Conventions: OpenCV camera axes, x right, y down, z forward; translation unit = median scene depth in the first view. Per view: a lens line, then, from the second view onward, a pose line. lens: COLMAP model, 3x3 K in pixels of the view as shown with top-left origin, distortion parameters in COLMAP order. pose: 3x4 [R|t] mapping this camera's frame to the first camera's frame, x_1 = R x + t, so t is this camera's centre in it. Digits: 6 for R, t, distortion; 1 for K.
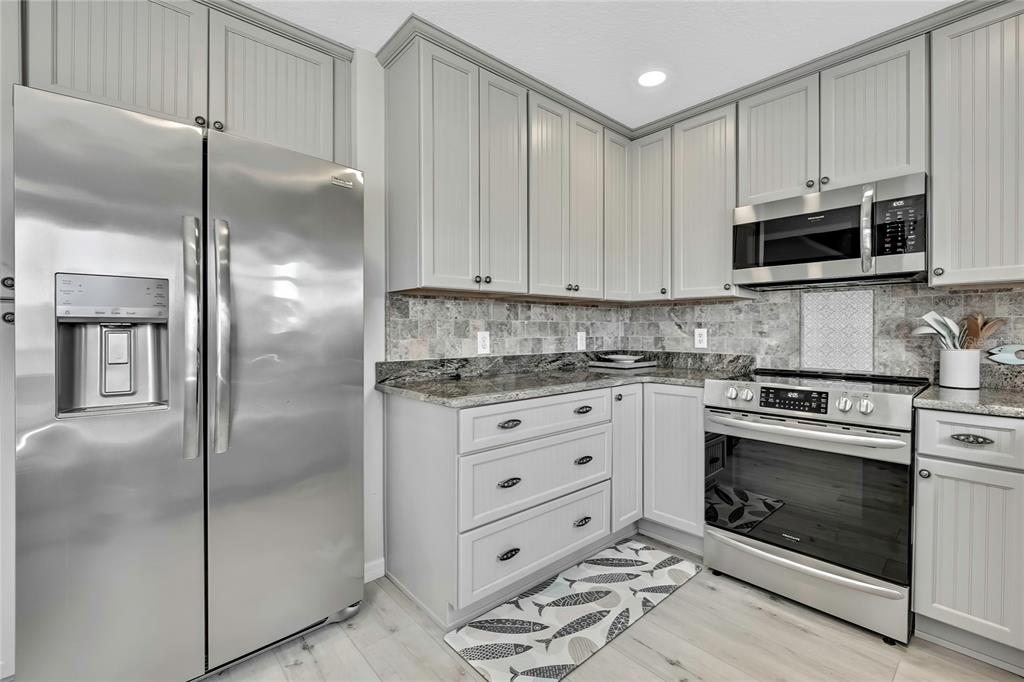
lens RADIAL K [[433.8, 0, 524.0], [0, 433.8, 339.1], [0, 0, 1]] dist [-0.001419, 0.000051]
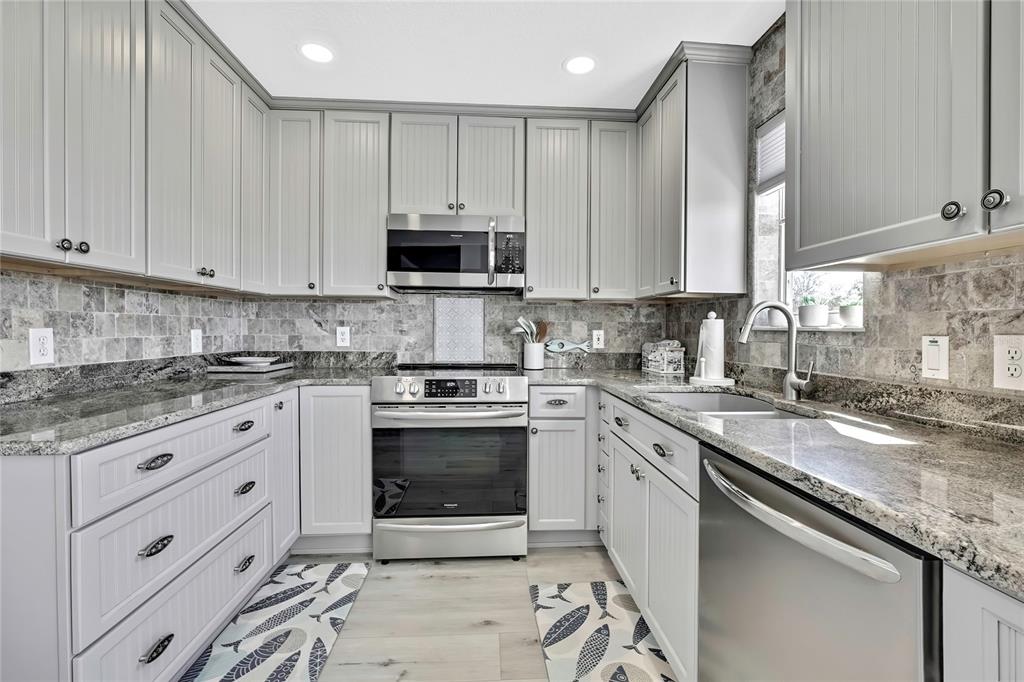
lens RADIAL K [[433.8, 0, 524.0], [0, 433.8, 339.1], [0, 0, 1]] dist [-0.001419, 0.000051]
pose [[0.651141, -0.011081, 0.758875, -0.114251], [0.007574, 0.999938, 0.008102, -0.001237], [-0.758919, 0.000472, 0.651185, 0.066729]]
